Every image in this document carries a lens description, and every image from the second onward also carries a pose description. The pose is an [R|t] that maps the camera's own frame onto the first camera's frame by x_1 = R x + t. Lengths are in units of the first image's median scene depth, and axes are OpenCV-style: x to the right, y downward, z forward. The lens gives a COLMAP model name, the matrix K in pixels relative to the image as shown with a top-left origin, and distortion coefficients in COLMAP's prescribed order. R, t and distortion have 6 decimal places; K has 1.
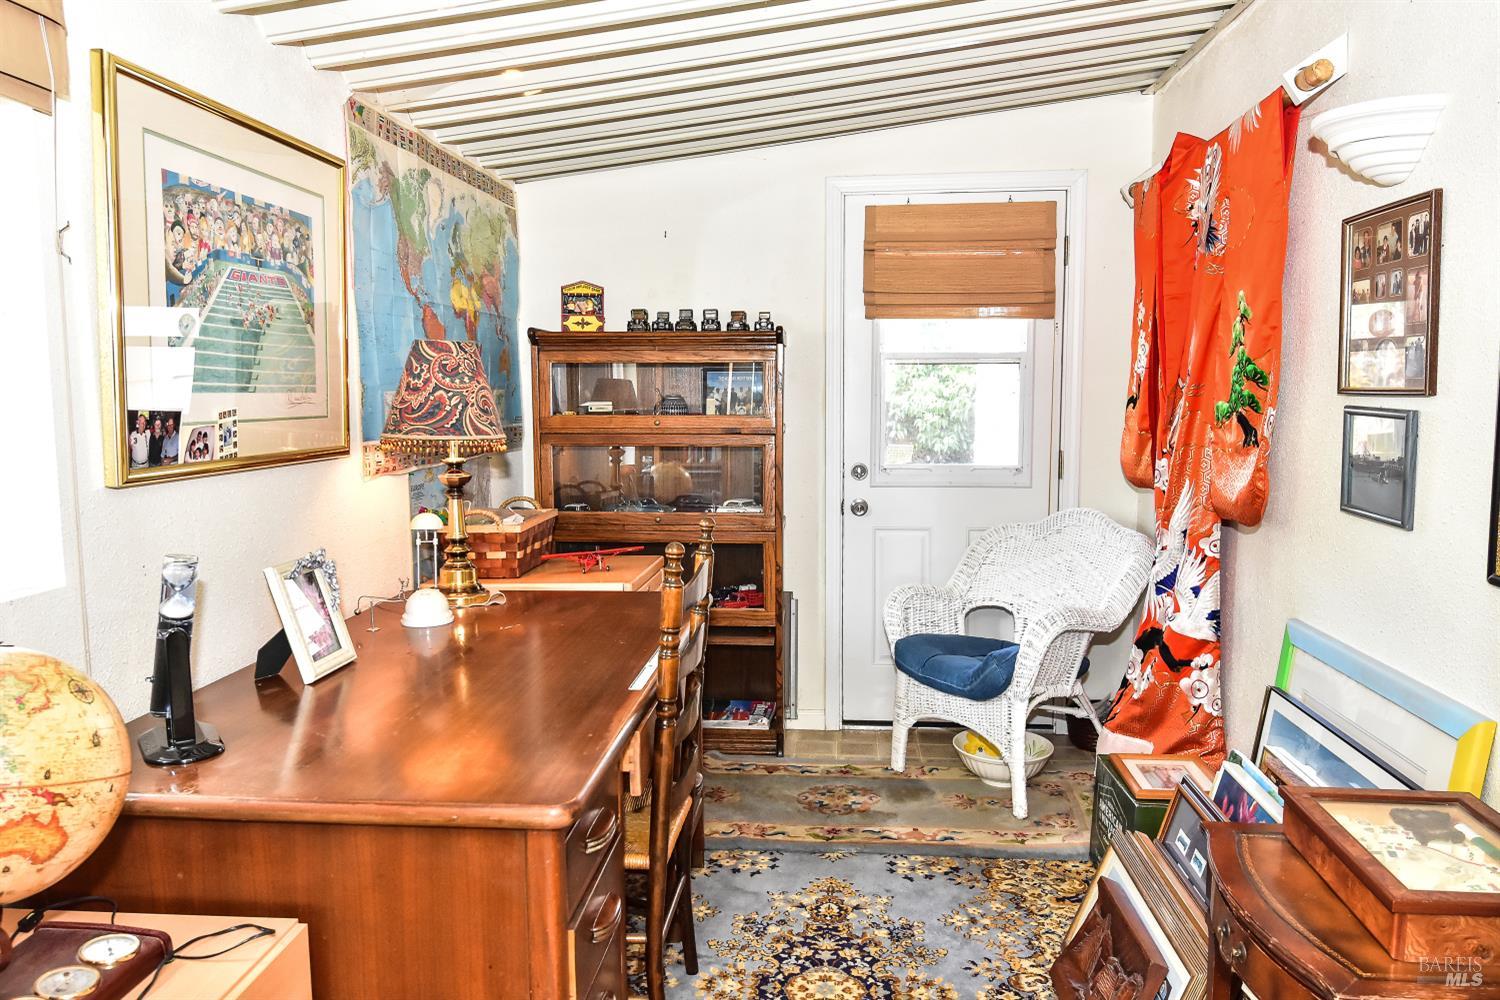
lens RADIAL K [[1064.9, 0, 750.5], [0, 1064.9, 503.3], [0, 0, 1]] dist [0.026873, -0.045849]
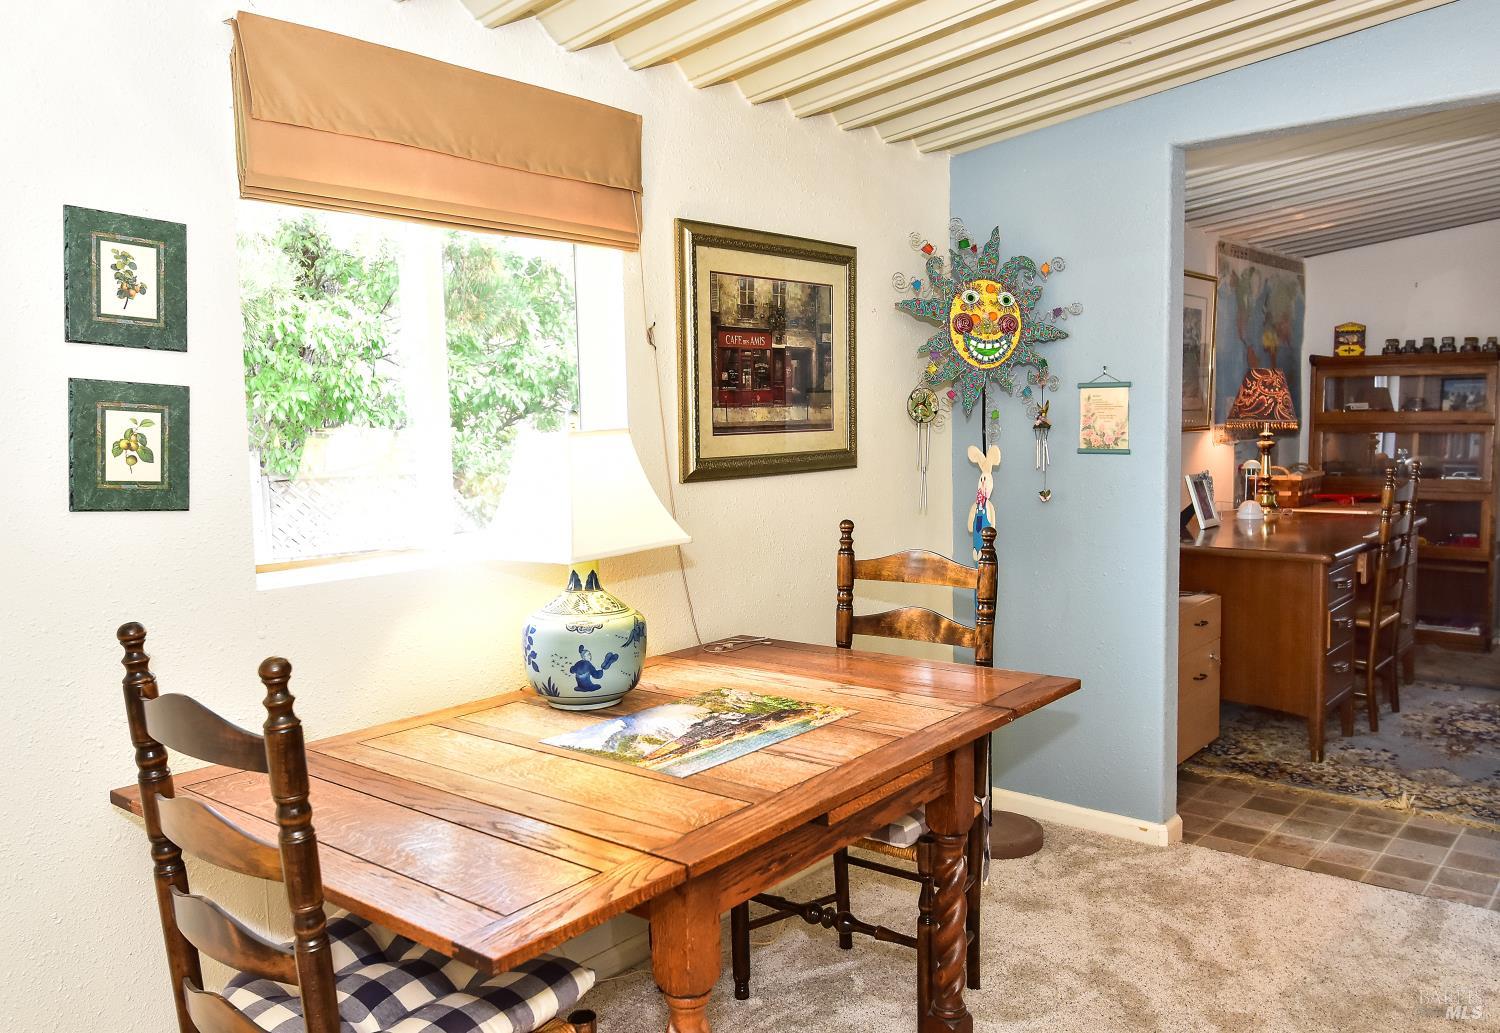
lens RADIAL K [[1204.1, 0, 750.0], [0, 1204.1, 516.5], [0, 0, 1]] dist [-0.003530, -0.010138]
pose [[0.816135, 0.044480, -0.576147, 0.140057], [-0.049715, 0.998741, 0.006681, 0.095523], [0.575719, 0.023190, 0.817319, -0.865901]]
